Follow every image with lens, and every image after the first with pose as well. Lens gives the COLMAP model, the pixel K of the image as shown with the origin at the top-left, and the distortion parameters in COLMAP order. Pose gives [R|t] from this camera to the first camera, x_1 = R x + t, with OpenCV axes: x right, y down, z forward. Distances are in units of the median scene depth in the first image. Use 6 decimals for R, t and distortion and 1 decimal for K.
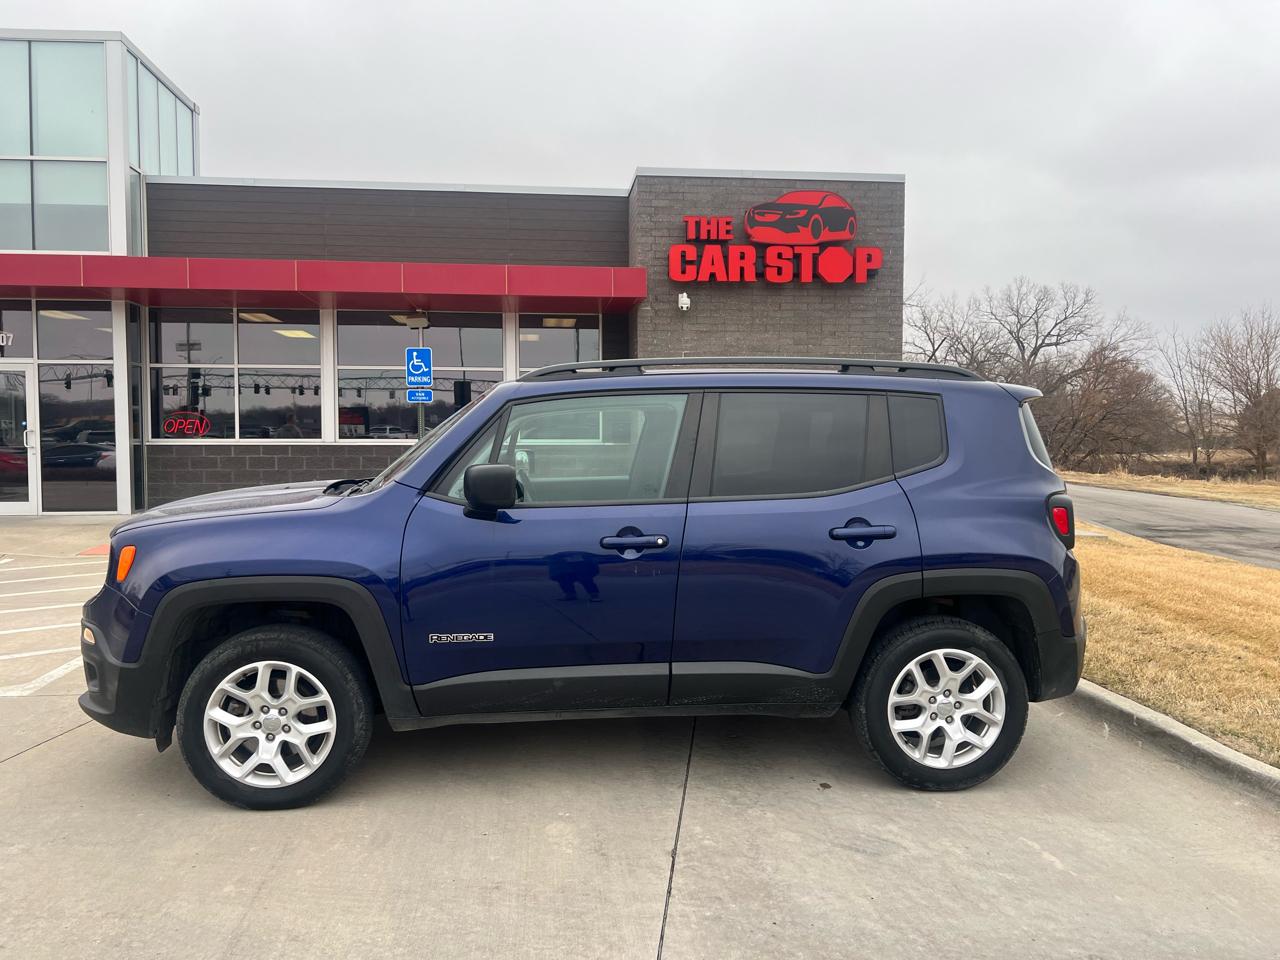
lens RADIAL K [[952.5, 0, 636.9], [0, 952.5, 478.9], [0, 0, 1]] dist [0.053364, -0.058503]
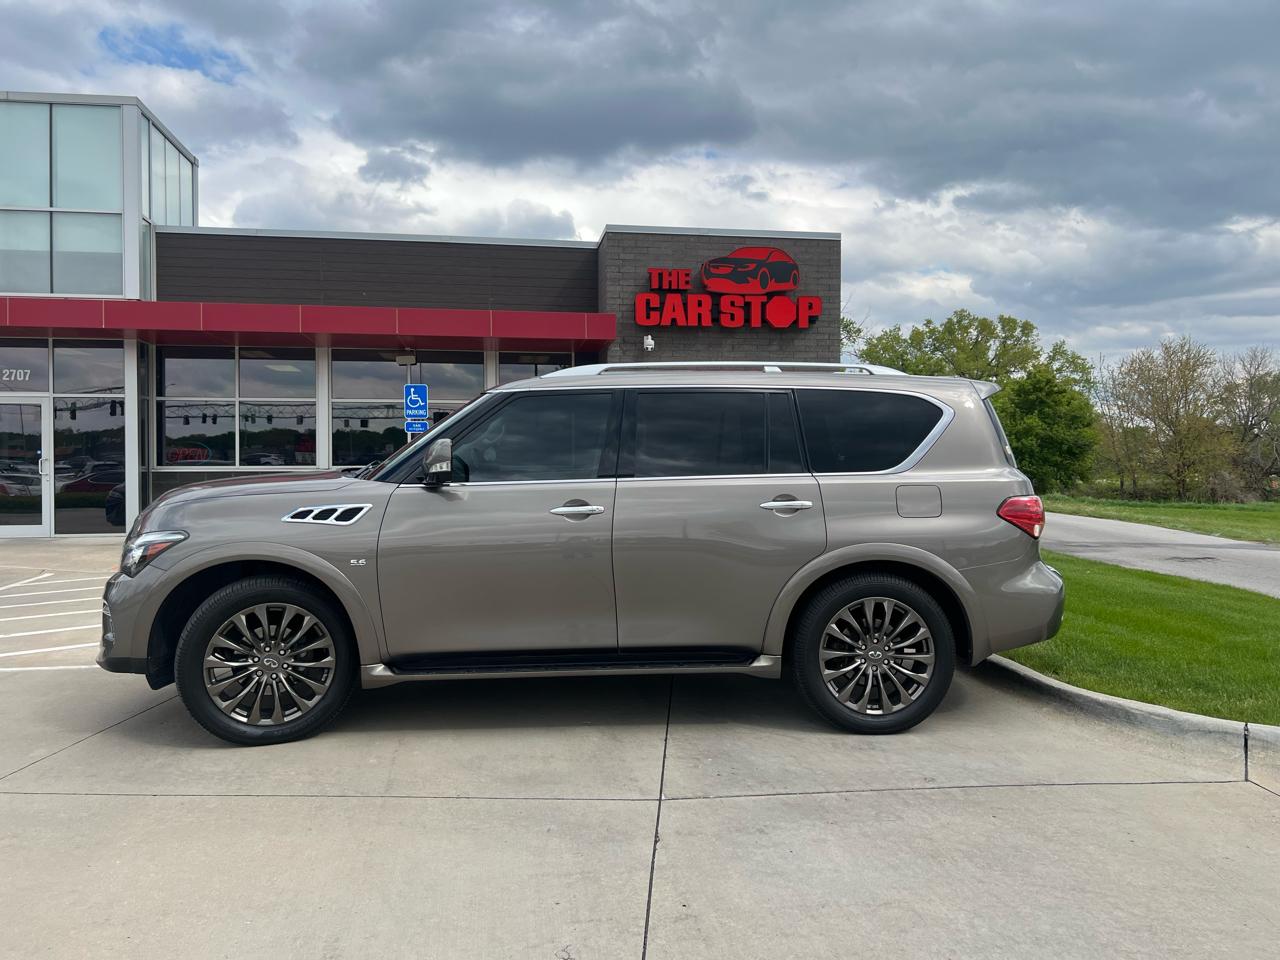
lens RADIAL K [[952.2, 0, 647.7], [0, 952.2, 477.8], [0, 0, 1]] dist [0.063438, -0.076424]
pose [[0.998299, -0.002843, 0.058228, -0.017281], [0.004551, 0.999563, -0.029222, 0.005719], [-0.058120, 0.029437, 0.997876, -0.116163]]
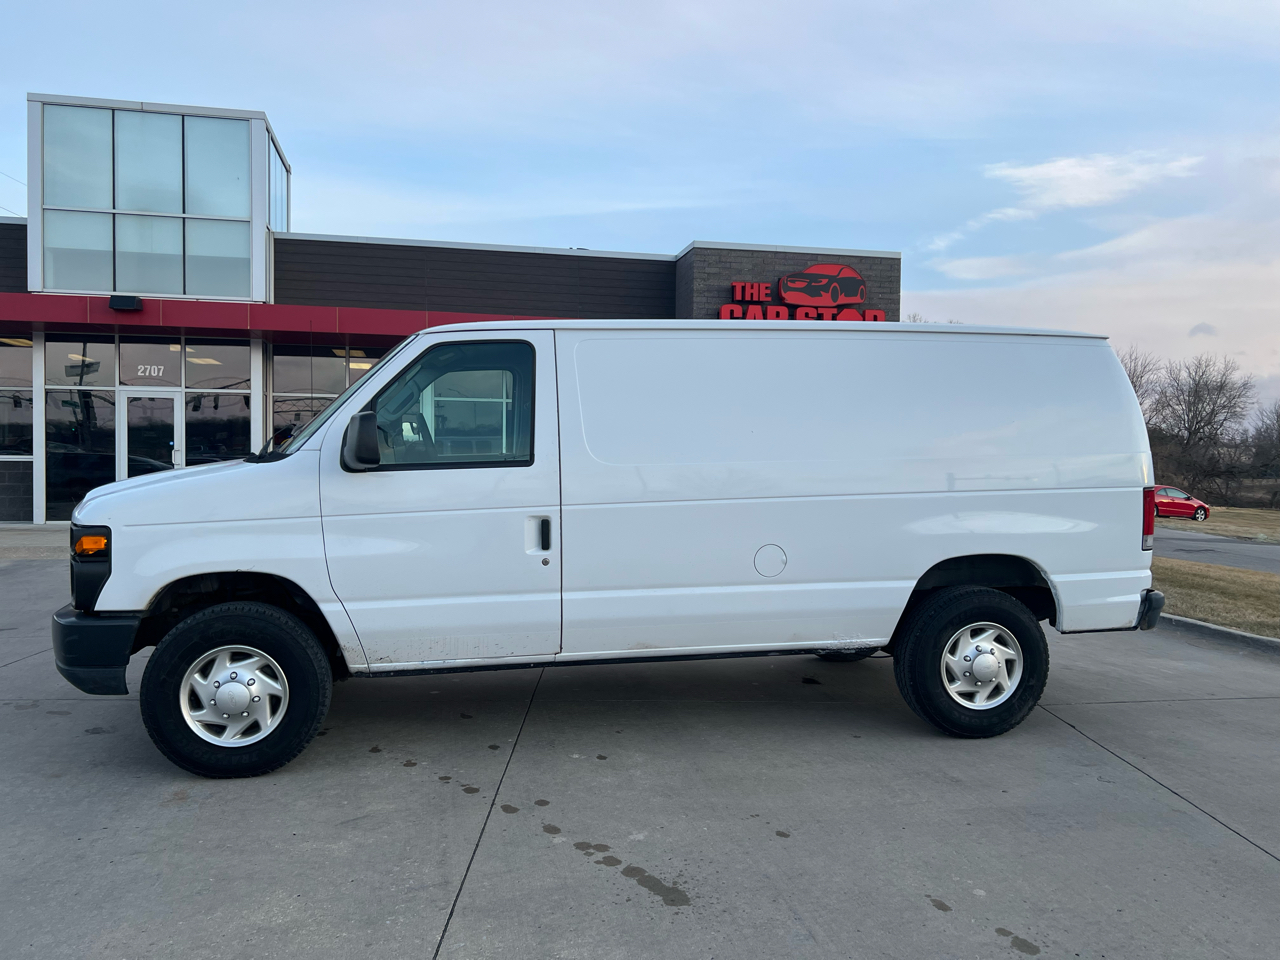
lens RADIAL K [[959.8, 0, 639.8], [0, 959.8, 479.2], [0, 0, 1]] dist [0.018861, -0.009065]
pose [[0.993224, 0.006970, 0.116003, -0.206159], [-0.004352, 0.999730, -0.022805, 0.009255], [-0.116130, 0.022146, 0.992987, -0.206845]]
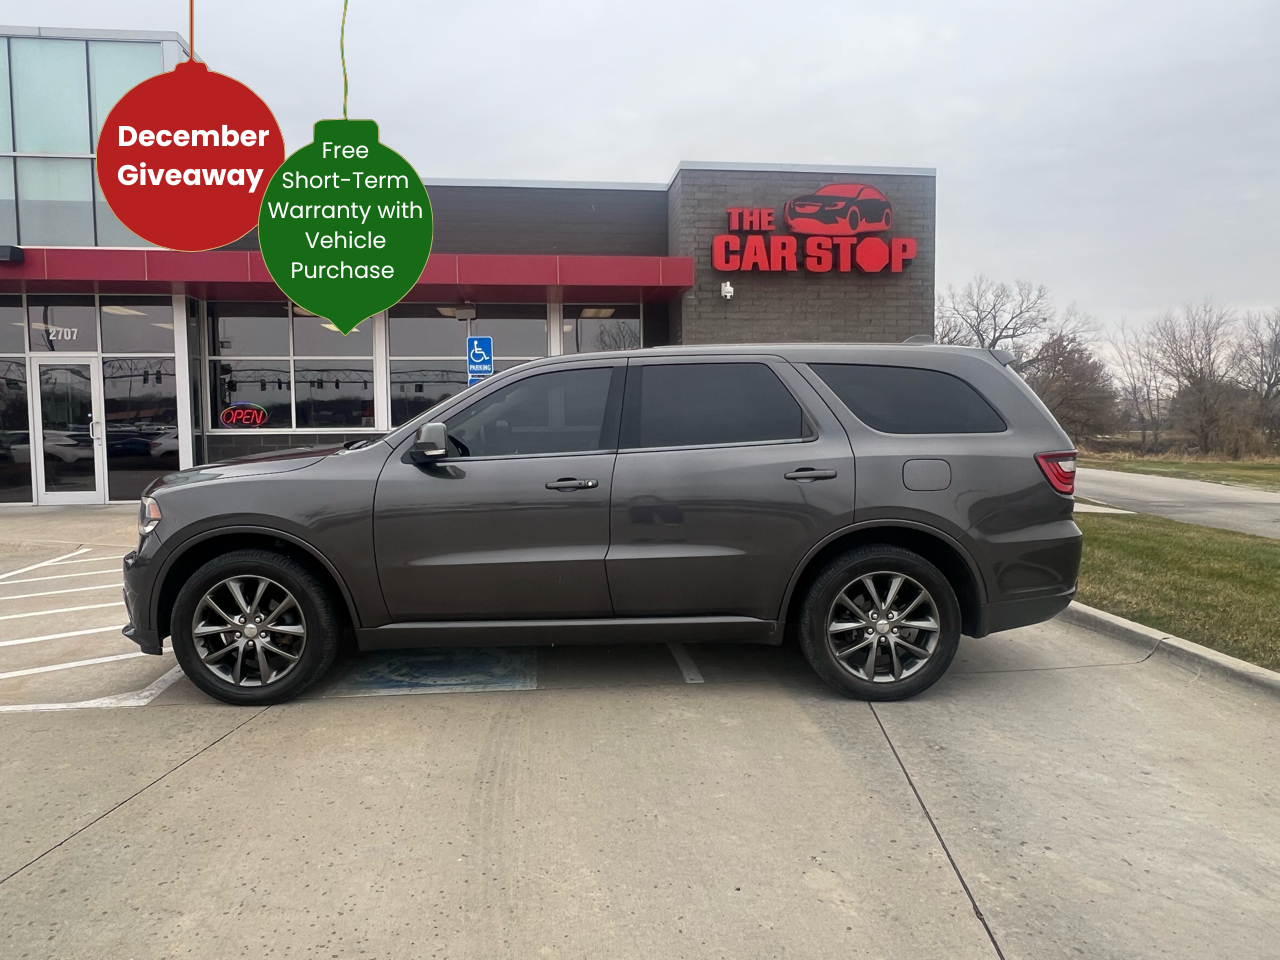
lens RADIAL K [[869.8, 0, 641.8], [0, 869.8, 477.9], [0, 0, 1]] dist [-0.007865, 0.005272]
pose [[0.999782, -0.010260, 0.018160, -0.061327], [0.009928, 0.999784, 0.018277, -0.001635], [-0.018343, -0.018092, 0.999668, 0.058488]]
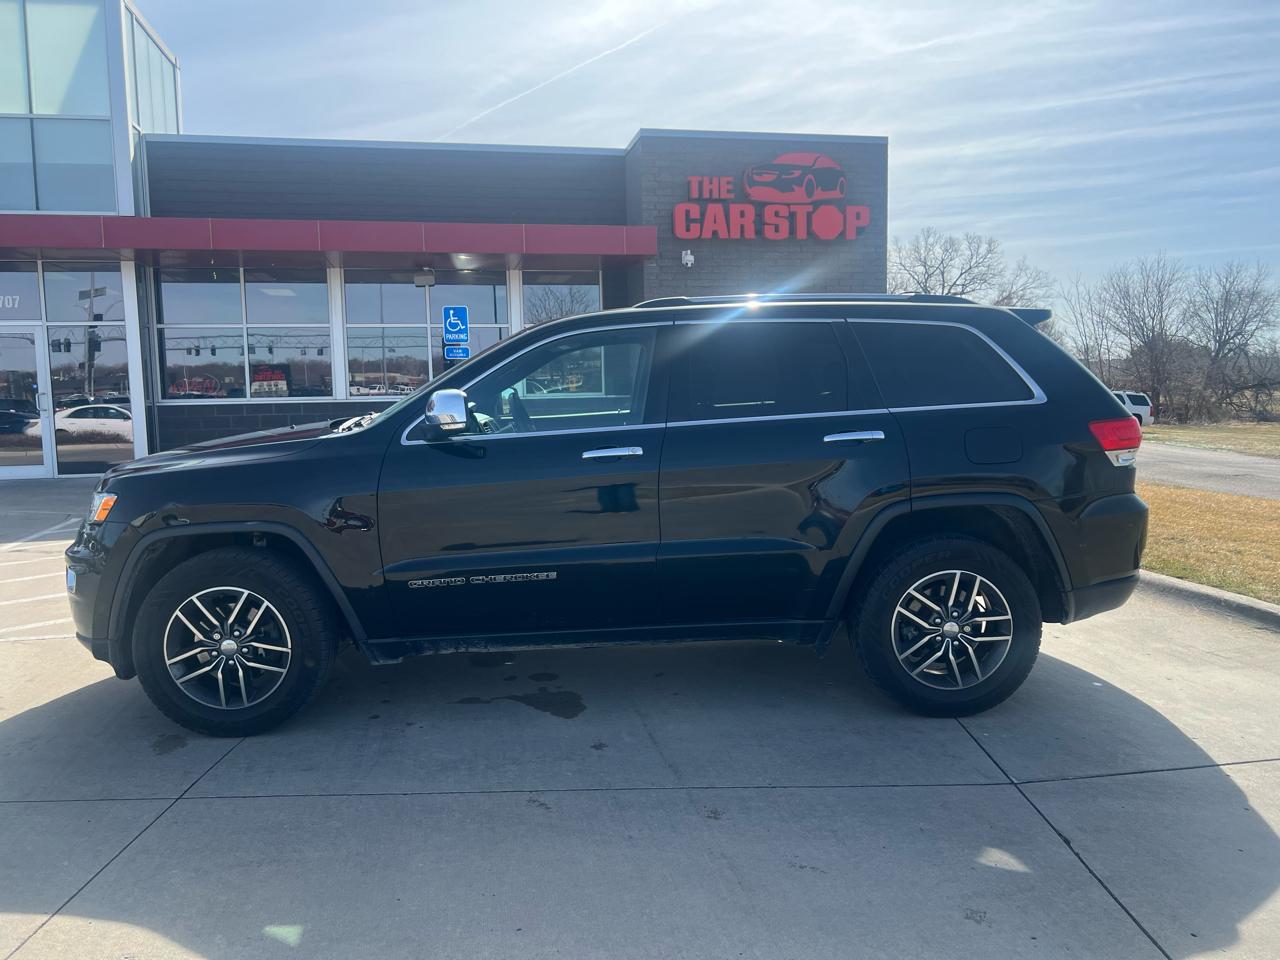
lens RADIAL K [[955.9, 0, 638.3], [0, 955.9, 476.6], [0, 0, 1]] dist [0.045814, -0.050835]
pose [[0.995011, -0.028385, 0.095640, -0.111391], [0.024002, 0.998622, 0.046677, 0.003790], [-0.096833, -0.044149, 0.994321, -0.054273]]
